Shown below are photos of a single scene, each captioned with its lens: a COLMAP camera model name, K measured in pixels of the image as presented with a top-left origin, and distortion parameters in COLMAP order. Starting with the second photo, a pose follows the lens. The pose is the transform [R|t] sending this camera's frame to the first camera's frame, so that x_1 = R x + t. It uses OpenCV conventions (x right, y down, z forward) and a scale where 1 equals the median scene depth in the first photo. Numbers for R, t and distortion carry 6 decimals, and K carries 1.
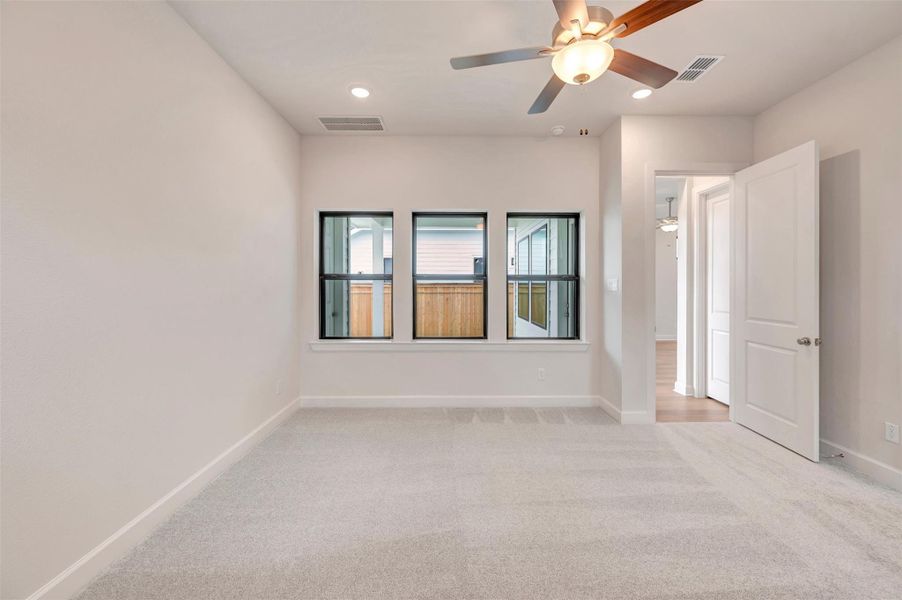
lens RADIAL K [[414.5, 0, 469.0], [0, 414.5, 298.9], [0, 0, 1]] dist [0.000744, 0.000077]
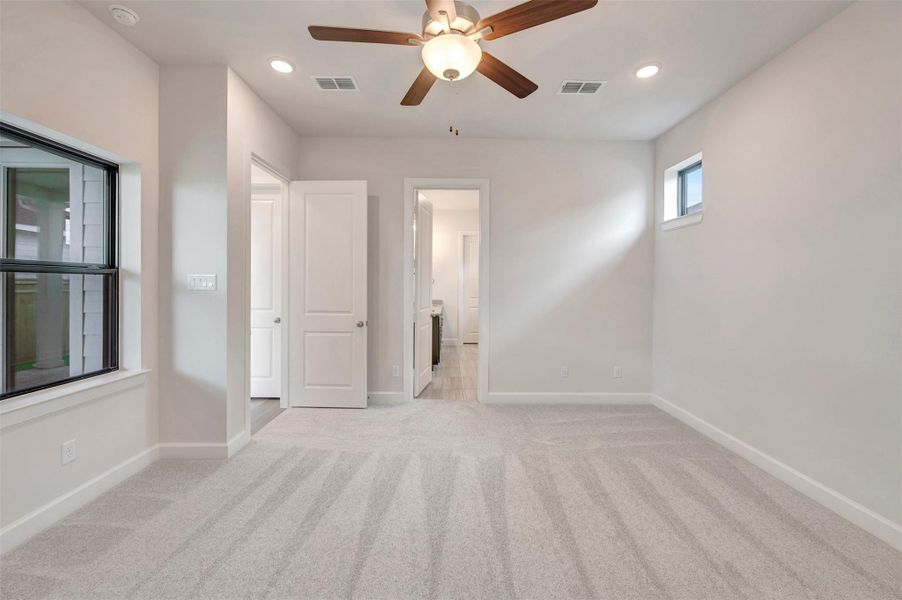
lens RADIAL K [[372.9, 0, 451.1], [0, 372.9, 288.2], [0, 0, 1]] dist [-0.000120, 0.000308]
pose [[-0.048600, -0.007717, 0.998789, -0.433628], [0.028591, 0.999550, 0.009114, -0.019717], [-0.998409, 0.028999, -0.048357, 0.732068]]
